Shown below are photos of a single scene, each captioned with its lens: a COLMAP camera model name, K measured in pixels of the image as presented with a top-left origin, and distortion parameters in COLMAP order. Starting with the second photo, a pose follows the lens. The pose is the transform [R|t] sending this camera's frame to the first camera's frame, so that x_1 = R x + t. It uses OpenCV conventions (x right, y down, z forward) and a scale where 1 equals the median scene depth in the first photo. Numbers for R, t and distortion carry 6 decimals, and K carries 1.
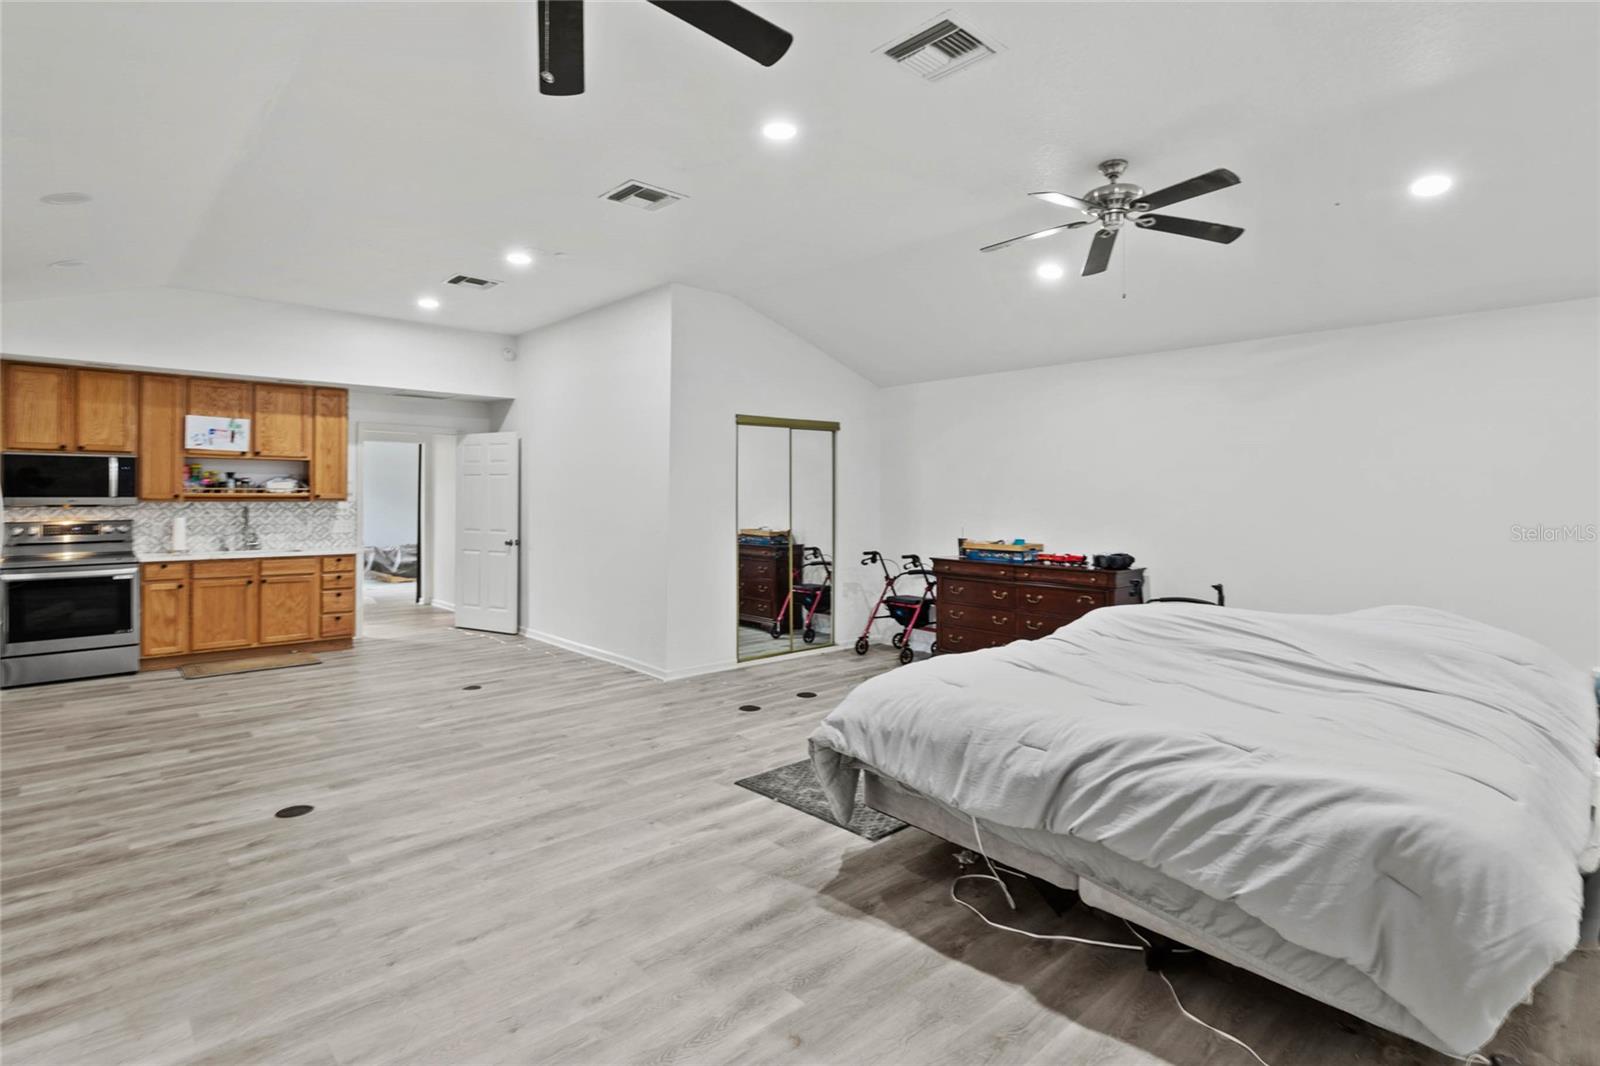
lens RADIAL K [[756.5, 0, 783.5], [0, 756.5, 490.5], [0, 0, 1]] dist [0.004167, 0.000503]
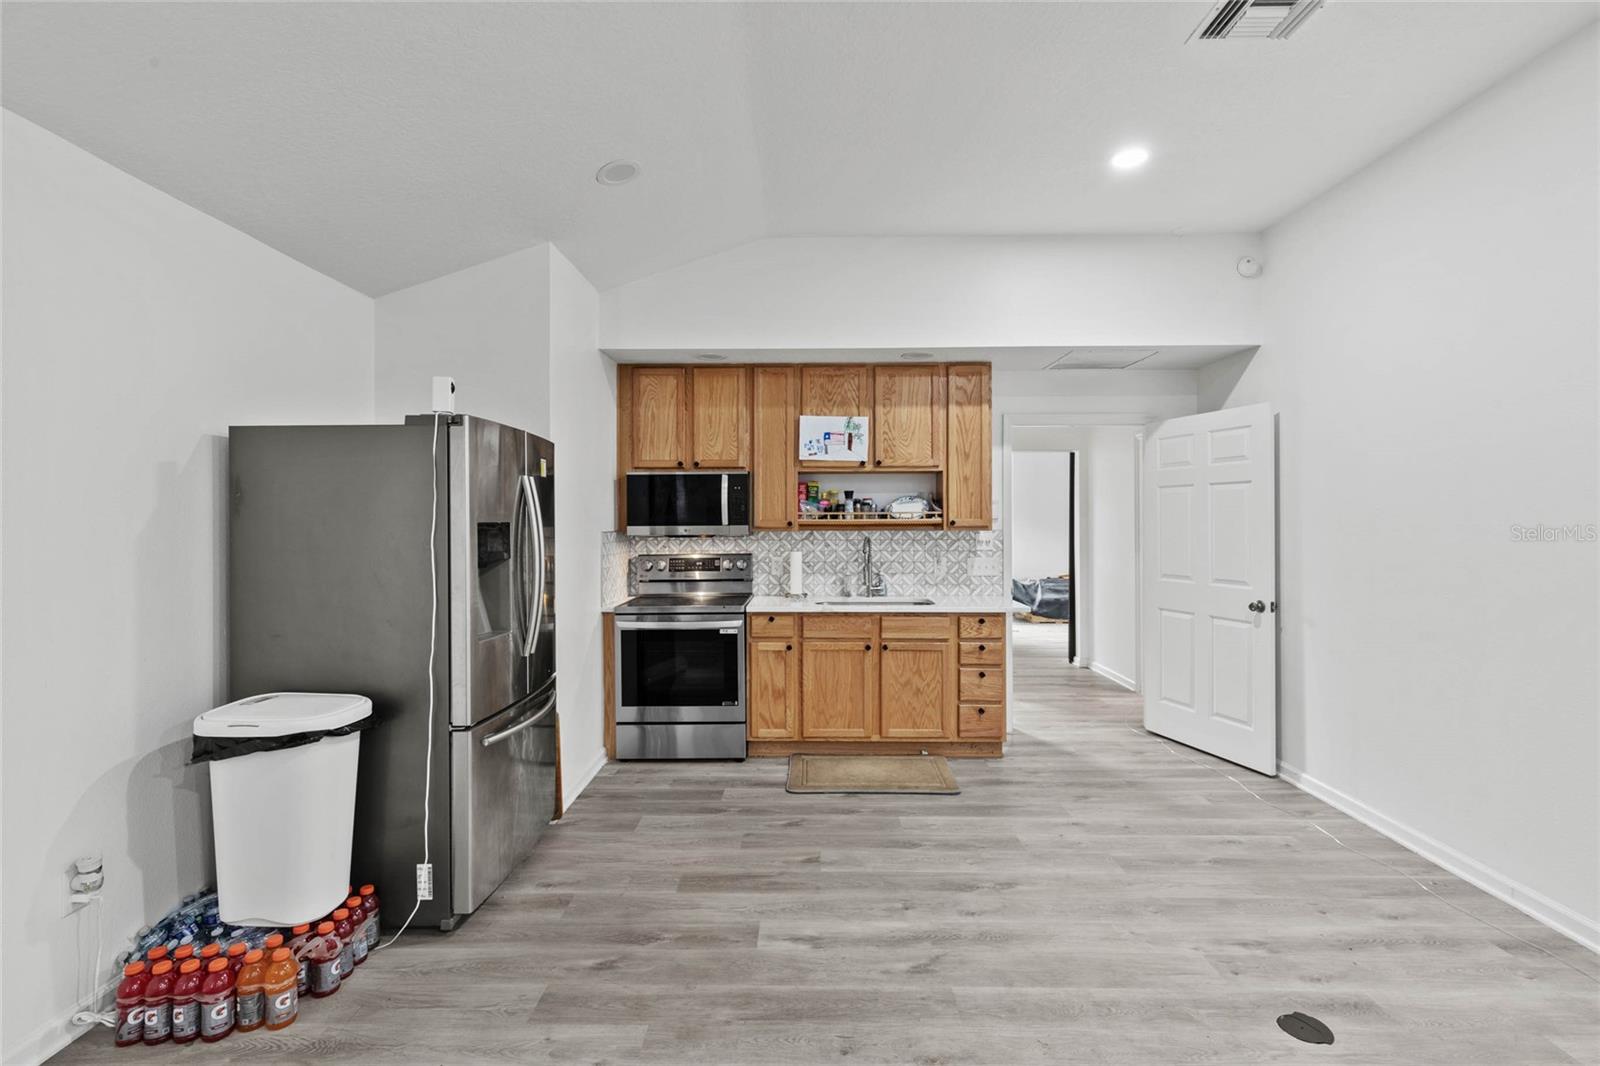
lens RADIAL K [[725.7, 0, 794.5], [0, 725.7, 529.5], [0, 0, 1]] dist [0.002540, -0.000906]
pose [[0.715687, 0.001698, -0.698419, -0.278646], [0.011597, 0.999830, 0.014315, 0.002835], [0.698325, -0.018344, 0.715545, 0.463226]]
